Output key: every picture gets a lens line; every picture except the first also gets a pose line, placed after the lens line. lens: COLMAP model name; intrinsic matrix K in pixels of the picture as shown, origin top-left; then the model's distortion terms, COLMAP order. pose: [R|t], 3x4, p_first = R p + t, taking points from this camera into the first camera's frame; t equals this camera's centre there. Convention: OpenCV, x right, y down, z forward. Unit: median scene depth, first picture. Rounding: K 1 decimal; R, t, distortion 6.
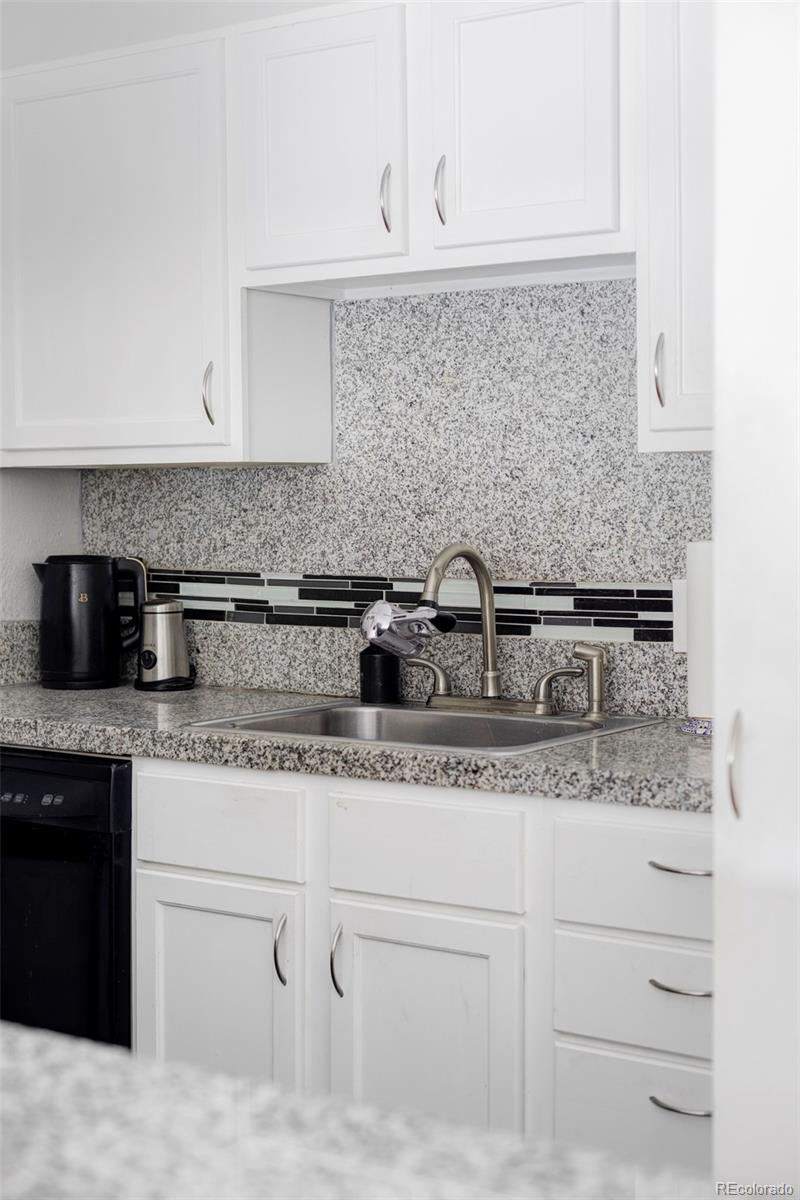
lens RADIAL K [[1819.3, 0, 399.8], [0, 1819.3, 599.4], [0, 0, 1]] dist [0.038727, 0.000000]
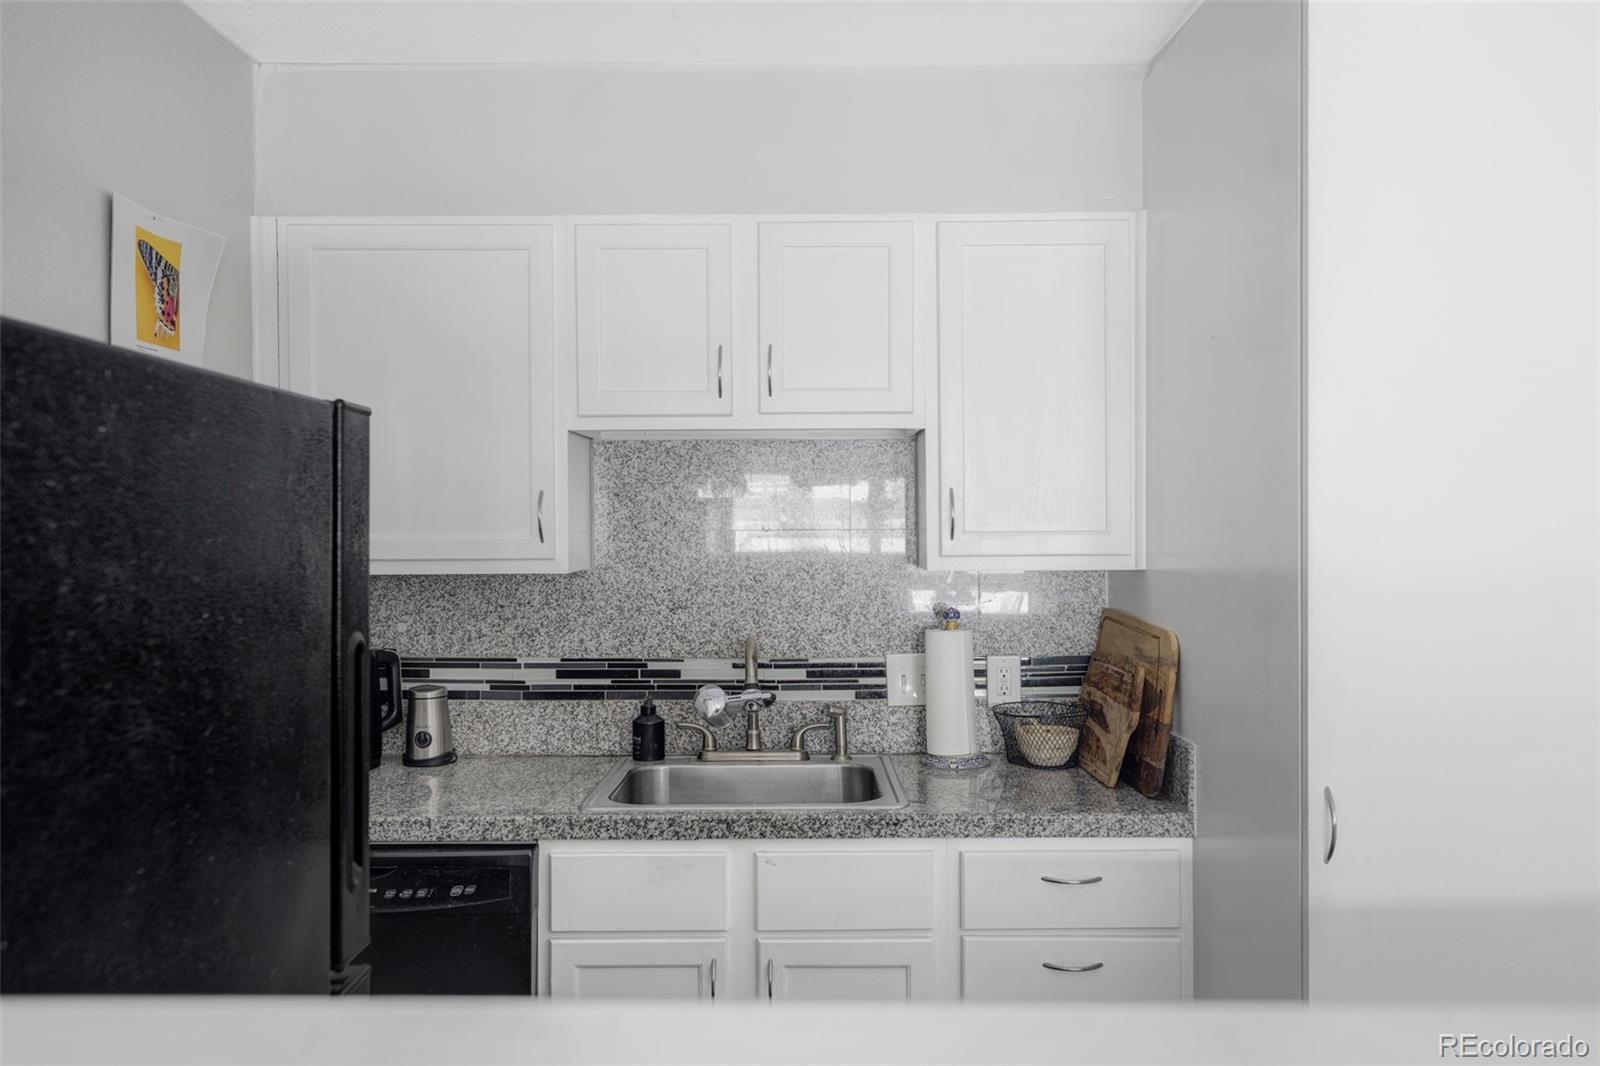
lens RADIAL K [[1168.3, 0, 800.0], [0, 1168.3, 533.8], [0, 0, 1]] dist [0.013906, 0.003413]
pose [[0.823433, 0.000247, 0.567414, -0.398265], [0.028662, 0.998705, -0.042029, -0.064871], [-0.566690, 0.050871, 0.822359, 0.275648]]
